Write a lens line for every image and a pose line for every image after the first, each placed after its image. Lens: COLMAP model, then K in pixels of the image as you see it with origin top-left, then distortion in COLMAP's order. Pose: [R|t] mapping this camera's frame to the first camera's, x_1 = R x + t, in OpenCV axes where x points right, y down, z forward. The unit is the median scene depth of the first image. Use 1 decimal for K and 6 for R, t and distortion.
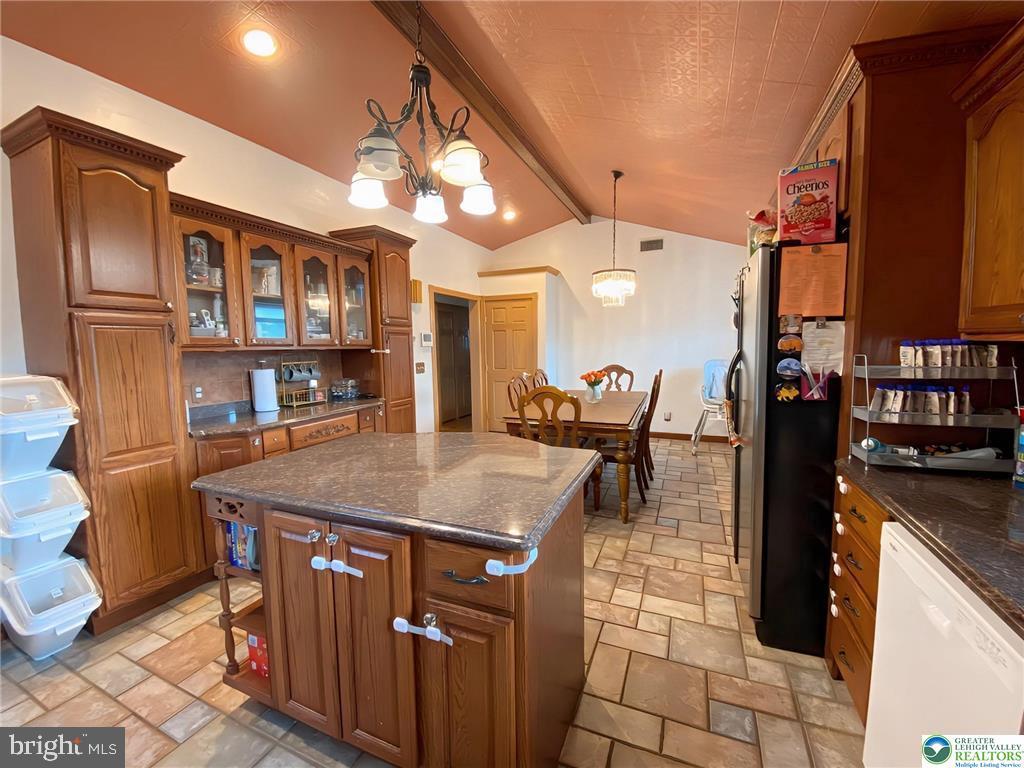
lens RADIAL K [[411.3, 0, 515.4], [0, 411.3, 381.5], [0, 0, 1]] dist [0.003441, -0.010385]
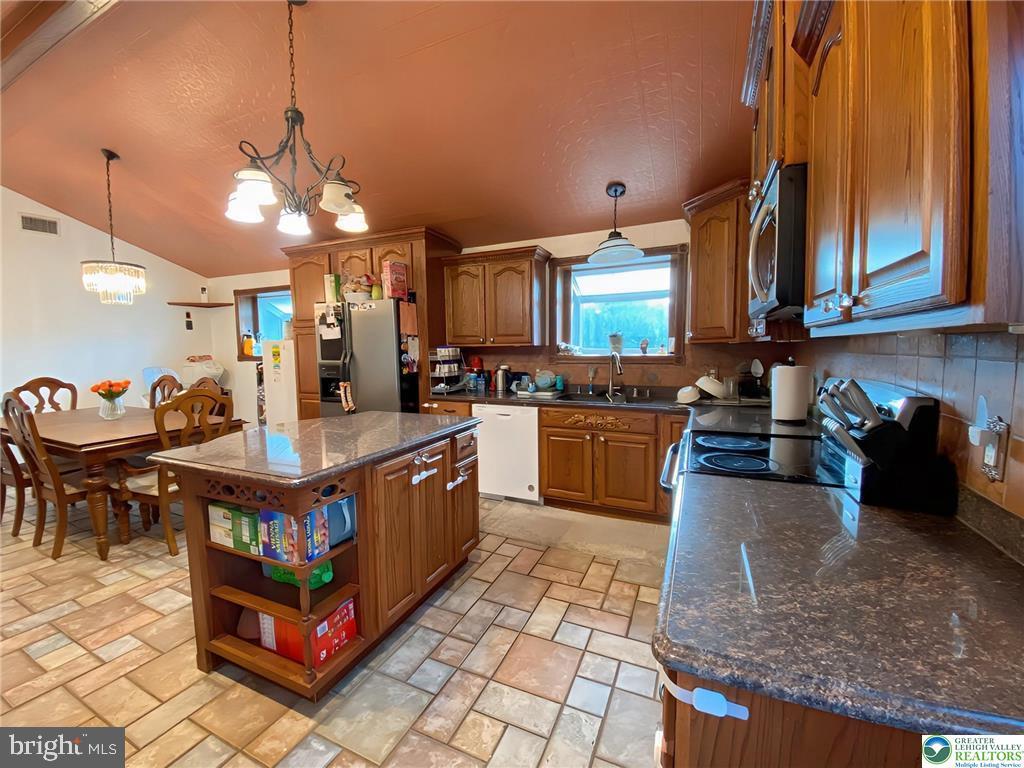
lens RADIAL K [[411.3, 0, 517.2], [0, 411.3, 379.2], [0, 0, 1]] dist [0.003441, -0.010385]
pose [[0.009949, -0.056993, 0.998325, -1.283887], [0.095564, 0.993859, 0.055786, 0.010365], [-0.995374, 0.094849, 0.015335, 0.360676]]
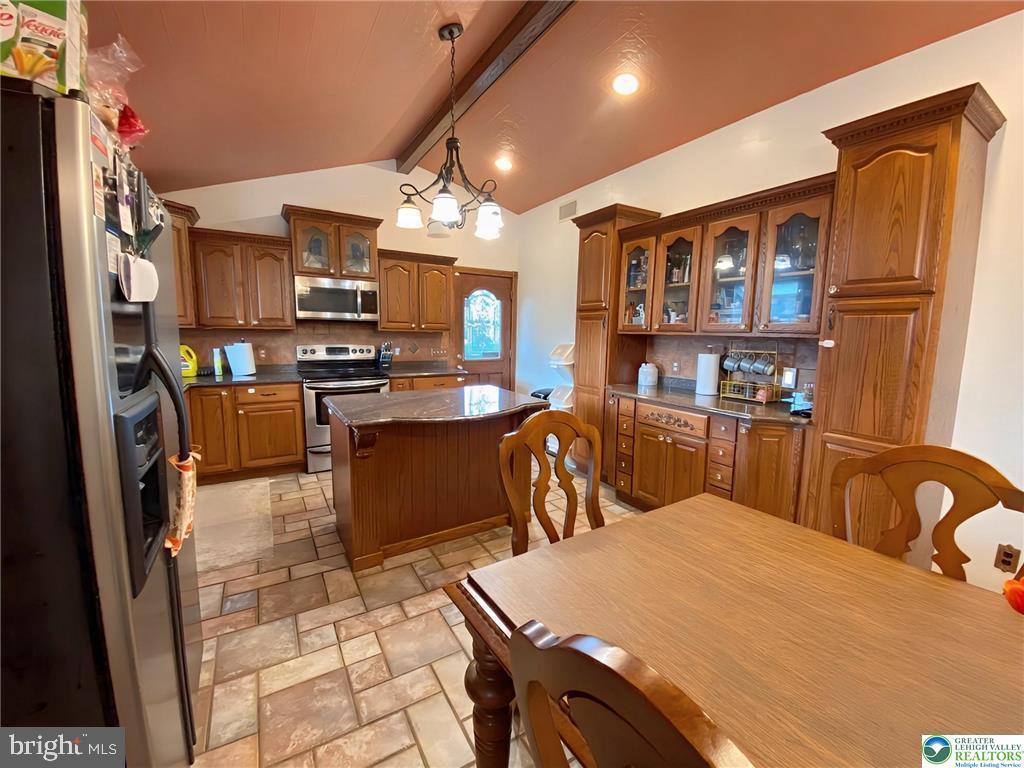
lens RADIAL K [[411.3, 0, 511.0], [0, 411.3, 384.1], [0, 0, 1]] dist [0.003441, -0.010385]
pose [[-0.582136, 0.111649, -0.805389, 0.797319], [-0.077198, 0.978463, 0.191441, -0.178300], [0.809418, 0.173619, -0.560980, 1.851580]]
